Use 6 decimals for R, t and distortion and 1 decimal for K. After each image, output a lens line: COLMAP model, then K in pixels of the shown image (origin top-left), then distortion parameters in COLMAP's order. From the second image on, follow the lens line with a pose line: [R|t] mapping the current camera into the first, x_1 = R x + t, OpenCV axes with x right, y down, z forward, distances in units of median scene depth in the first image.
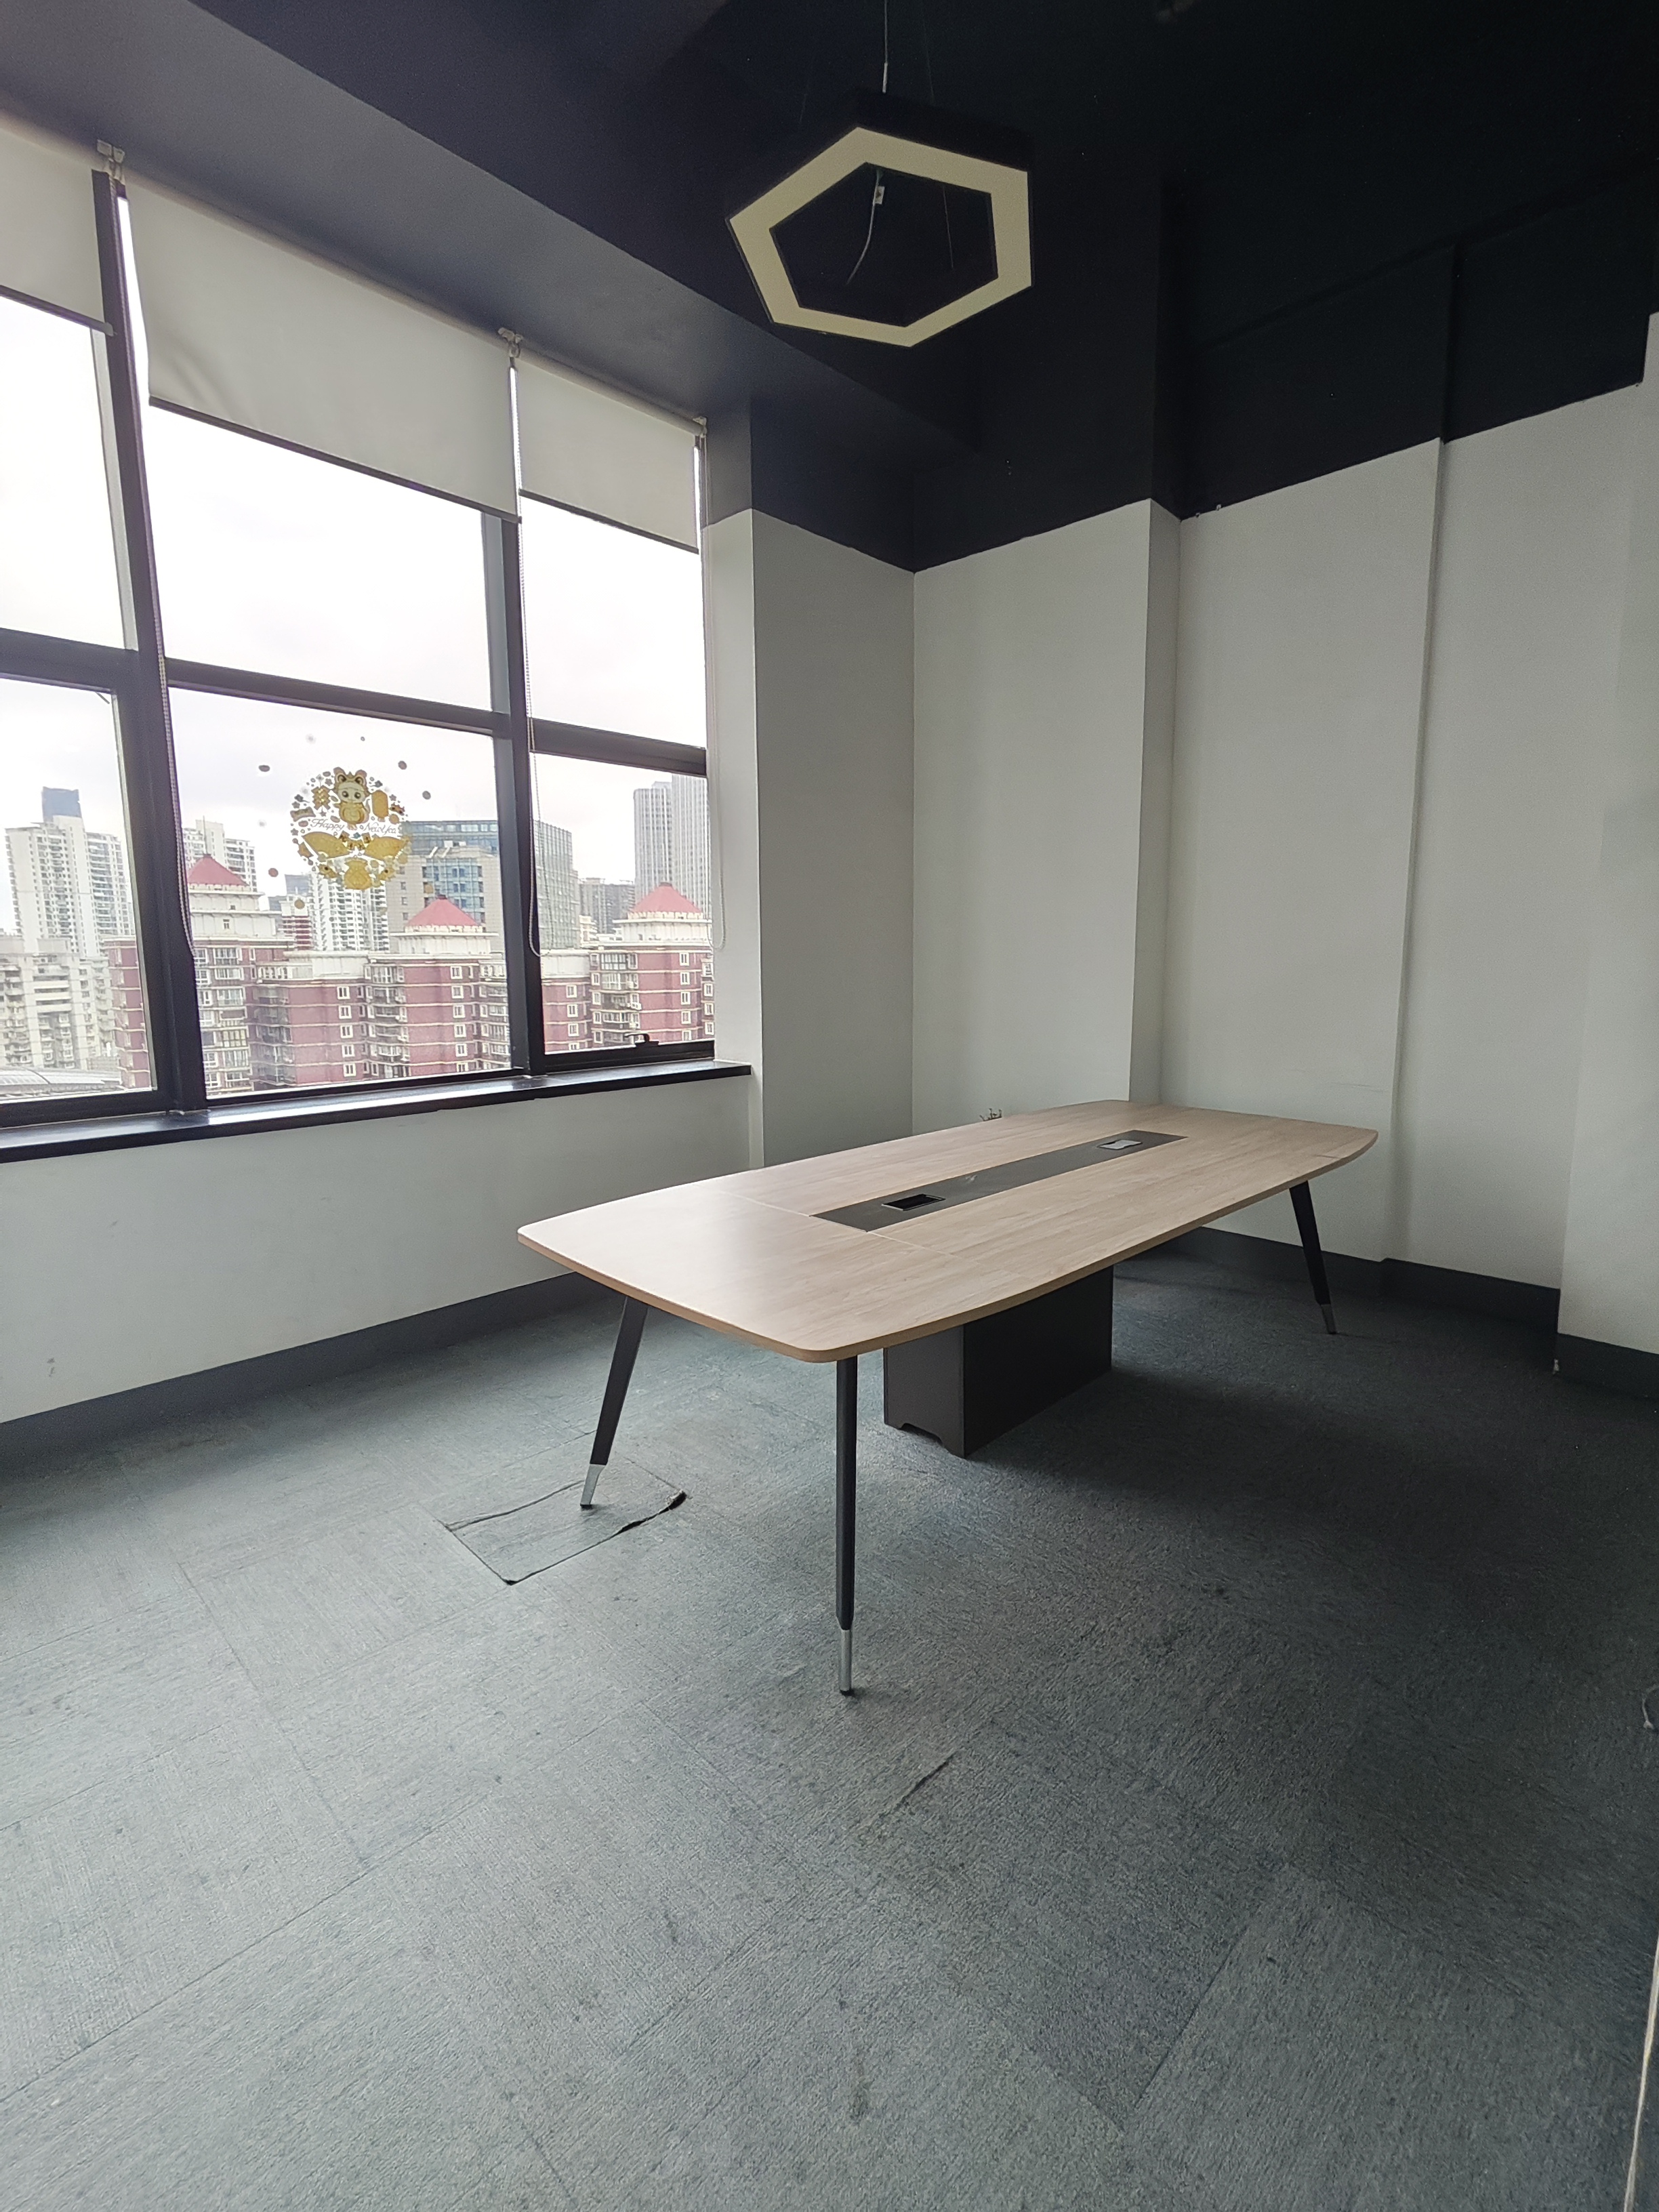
lens RADIAL K [[1015.1, 0, 830.6], [0, 1015.1, 1102.2], [0, 0, 1]] dist [0.002306, -0.002599]
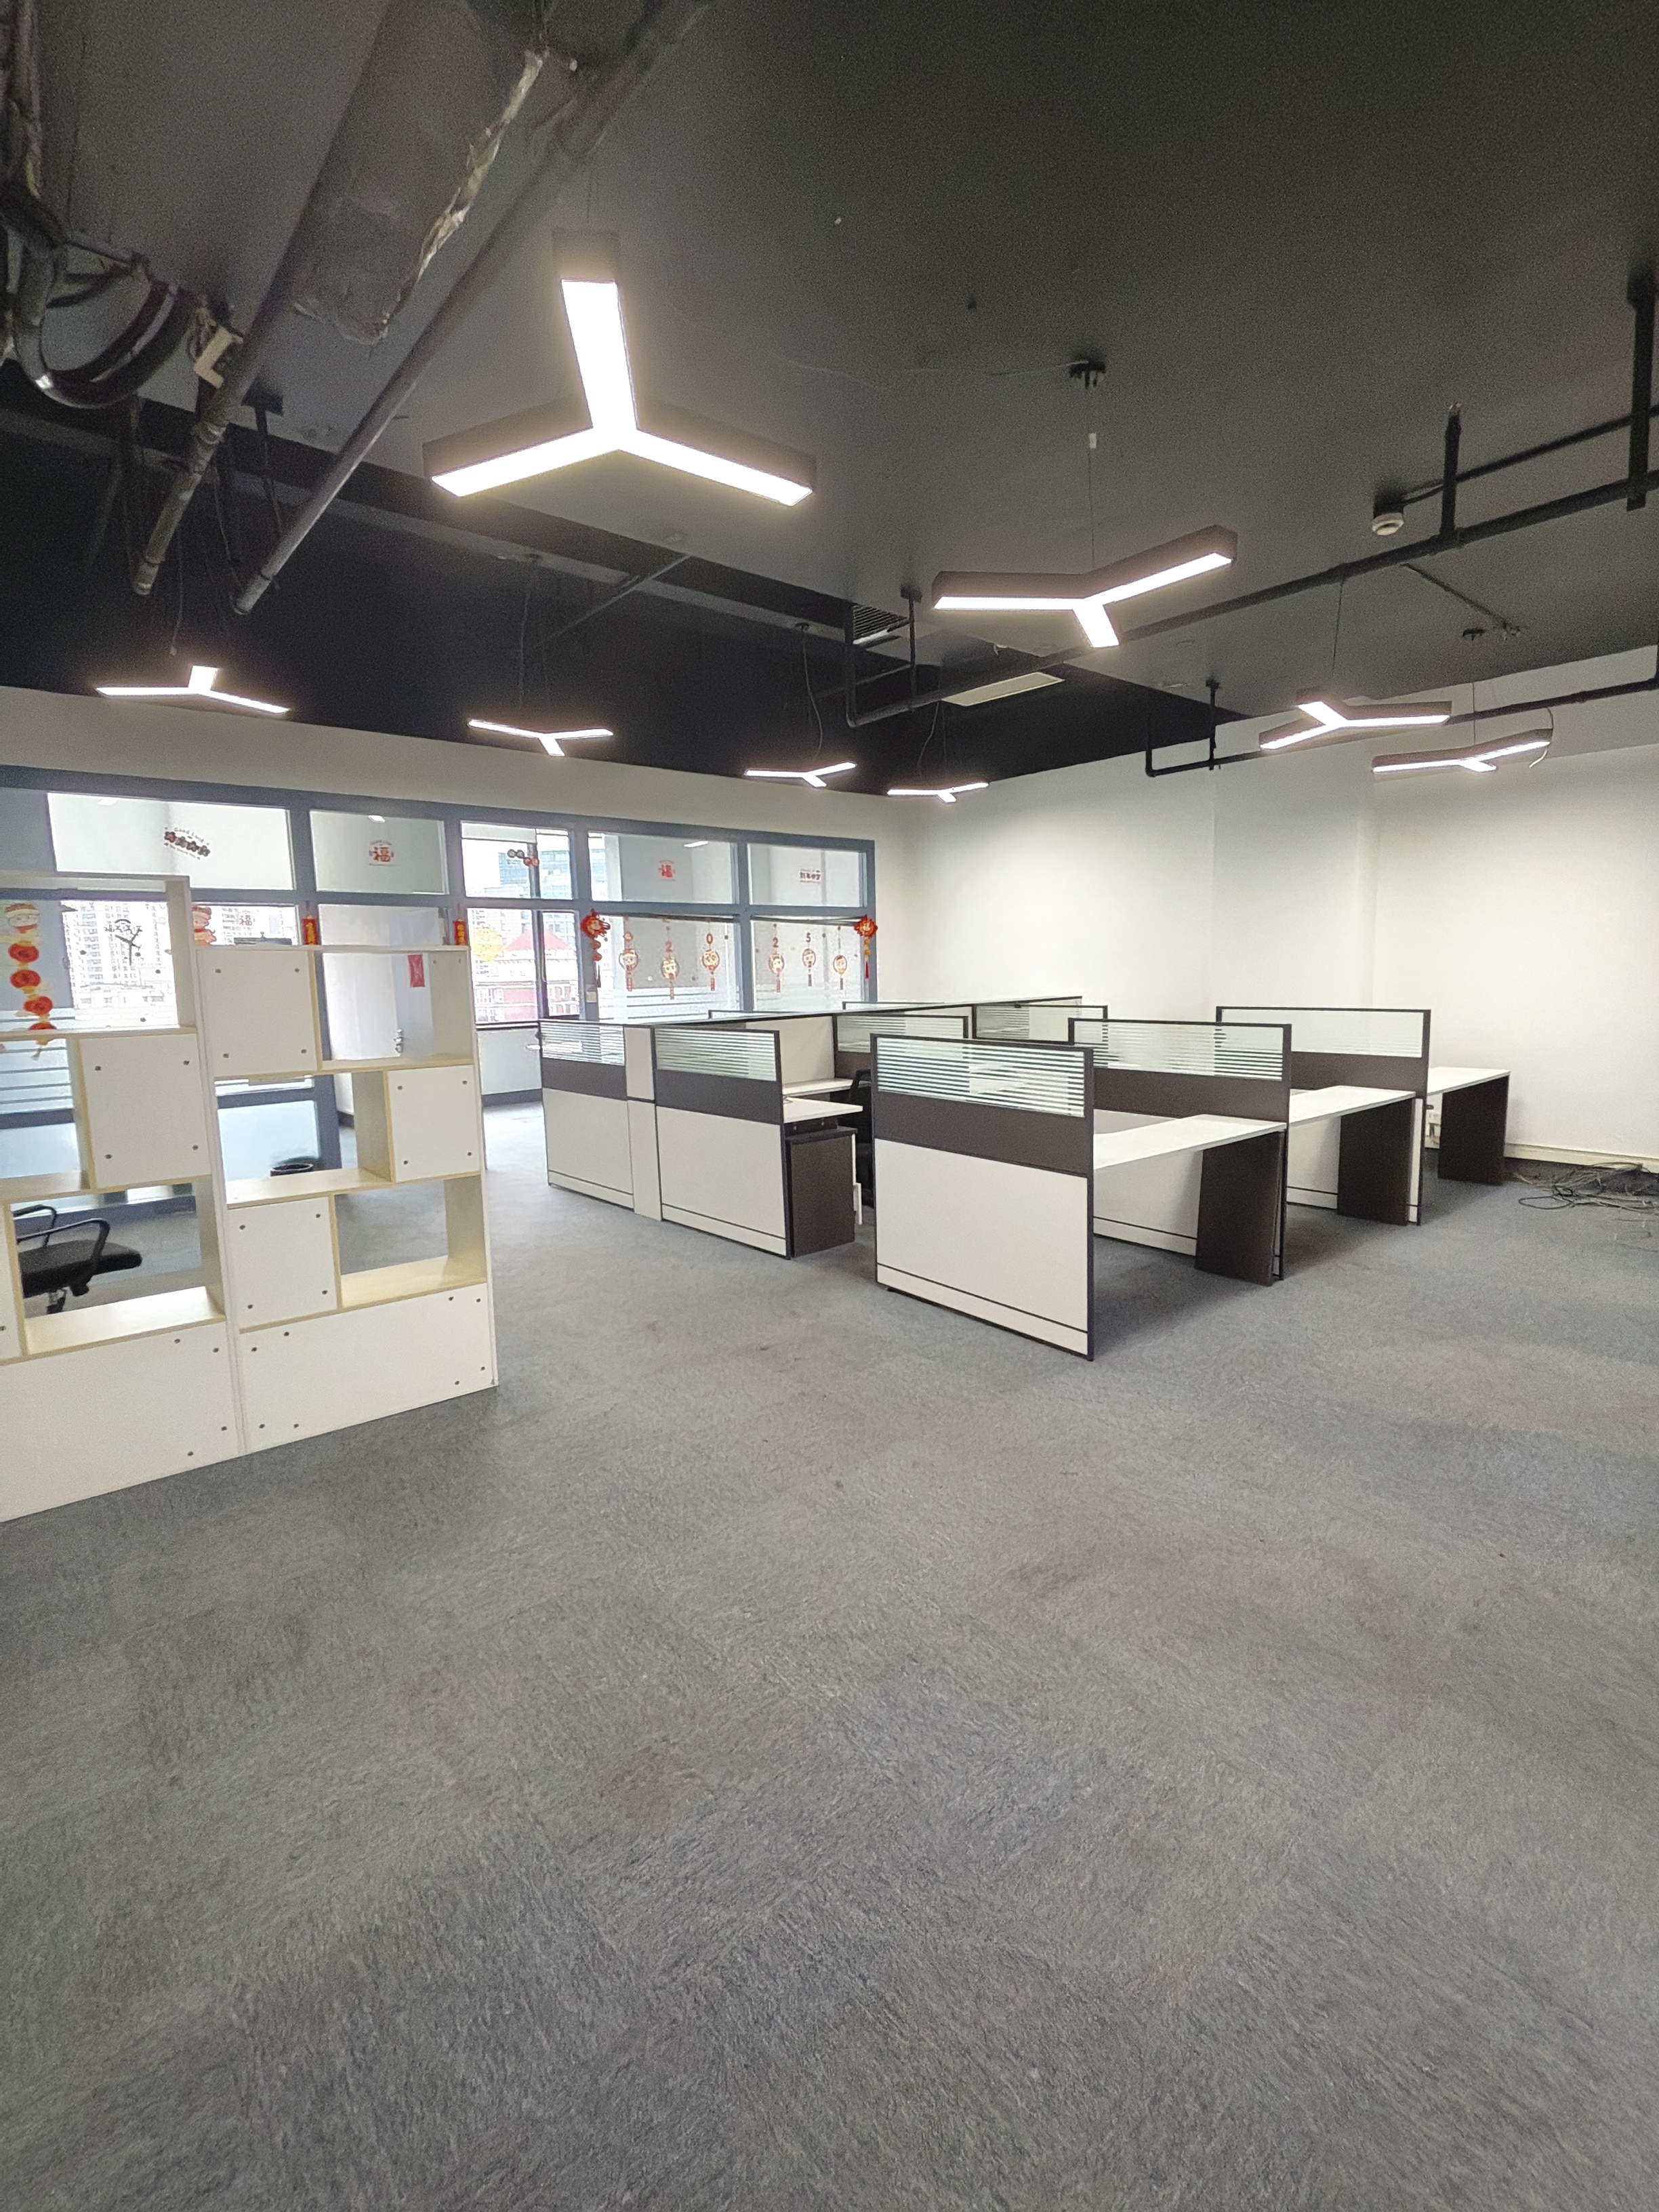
lens RADIAL K [[1015.1, 0, 843.3], [0, 1015.1, 1101.3], [0, 0, 1]] dist [0.002306, -0.002599]
pose [[0.996591, -0.000279, -0.082498, 1.035994], [-0.001256, 0.999827, -0.018544, 0.124709], [0.082489, 0.018584, 0.996419, -1.112496]]
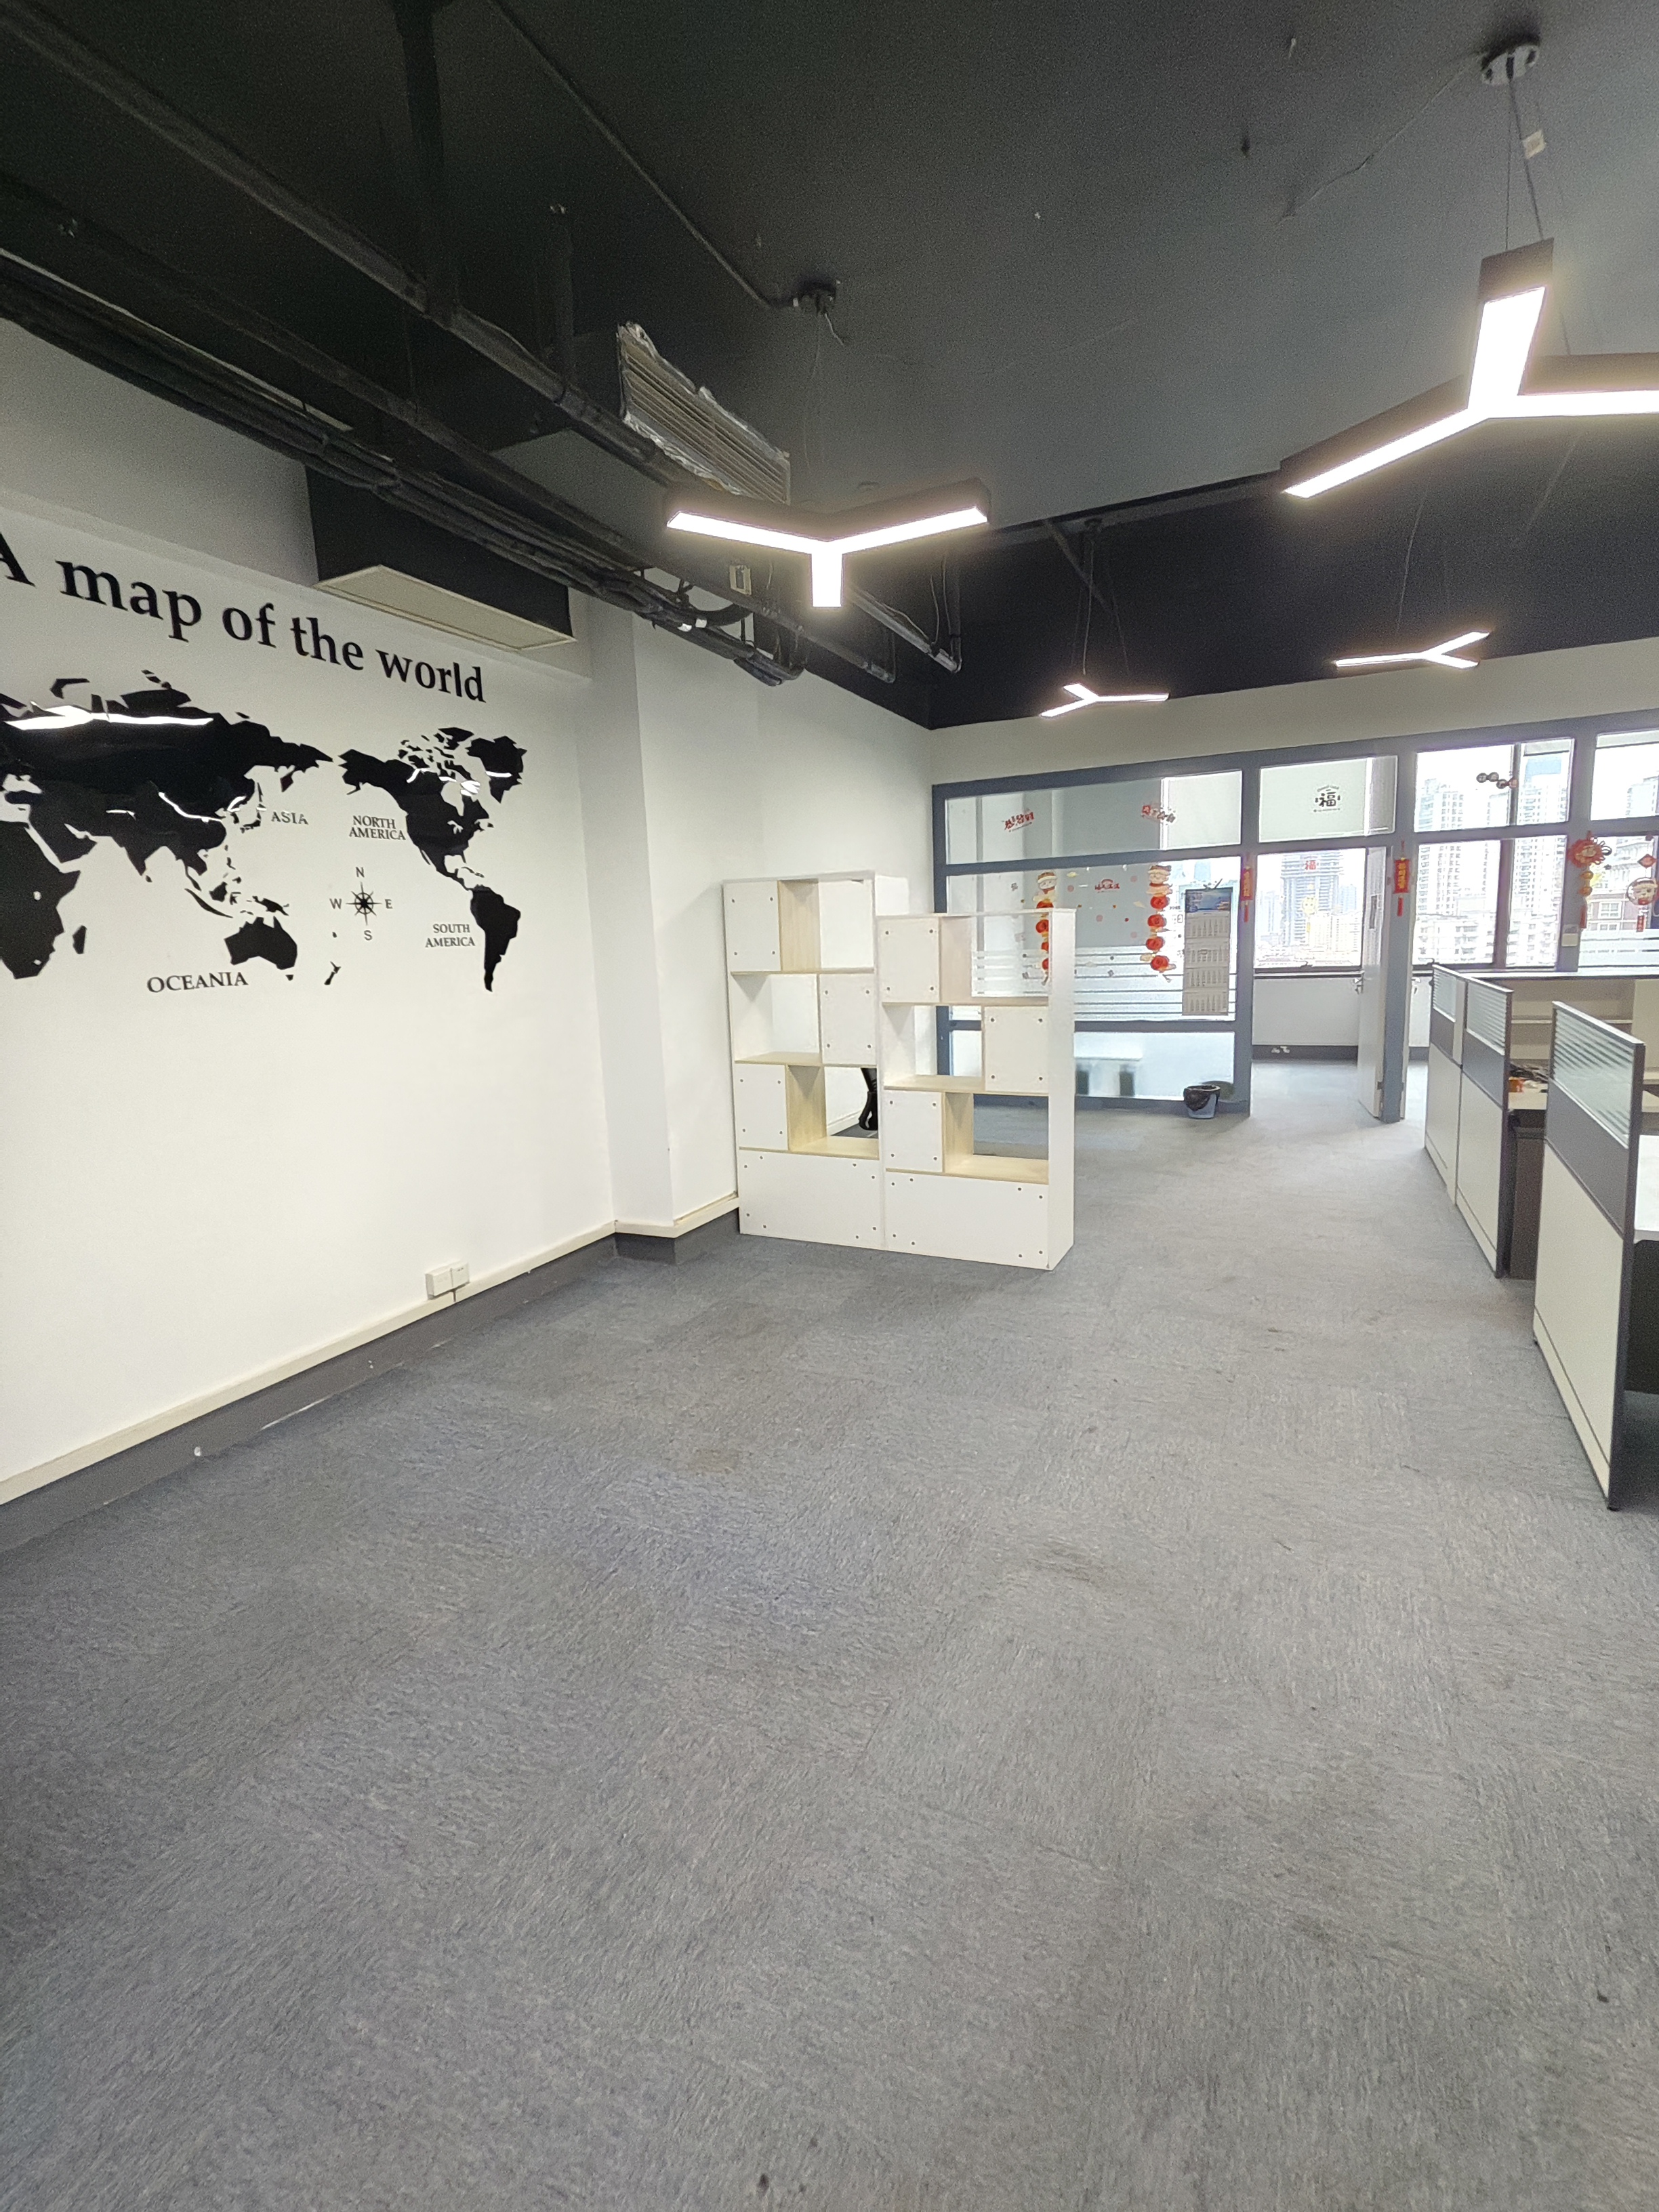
lens RADIAL K [[1015.1, 0, 831.4], [0, 1015.1, 1099.1], [0, 0, 1]] dist [0.002306, -0.002599]
pose [[0.324169, 0.147106, -0.934492, 1.734299], [-0.107651, 0.987155, 0.118052, 0.059227], [0.939854, 0.062330, 0.335841, -0.759939]]
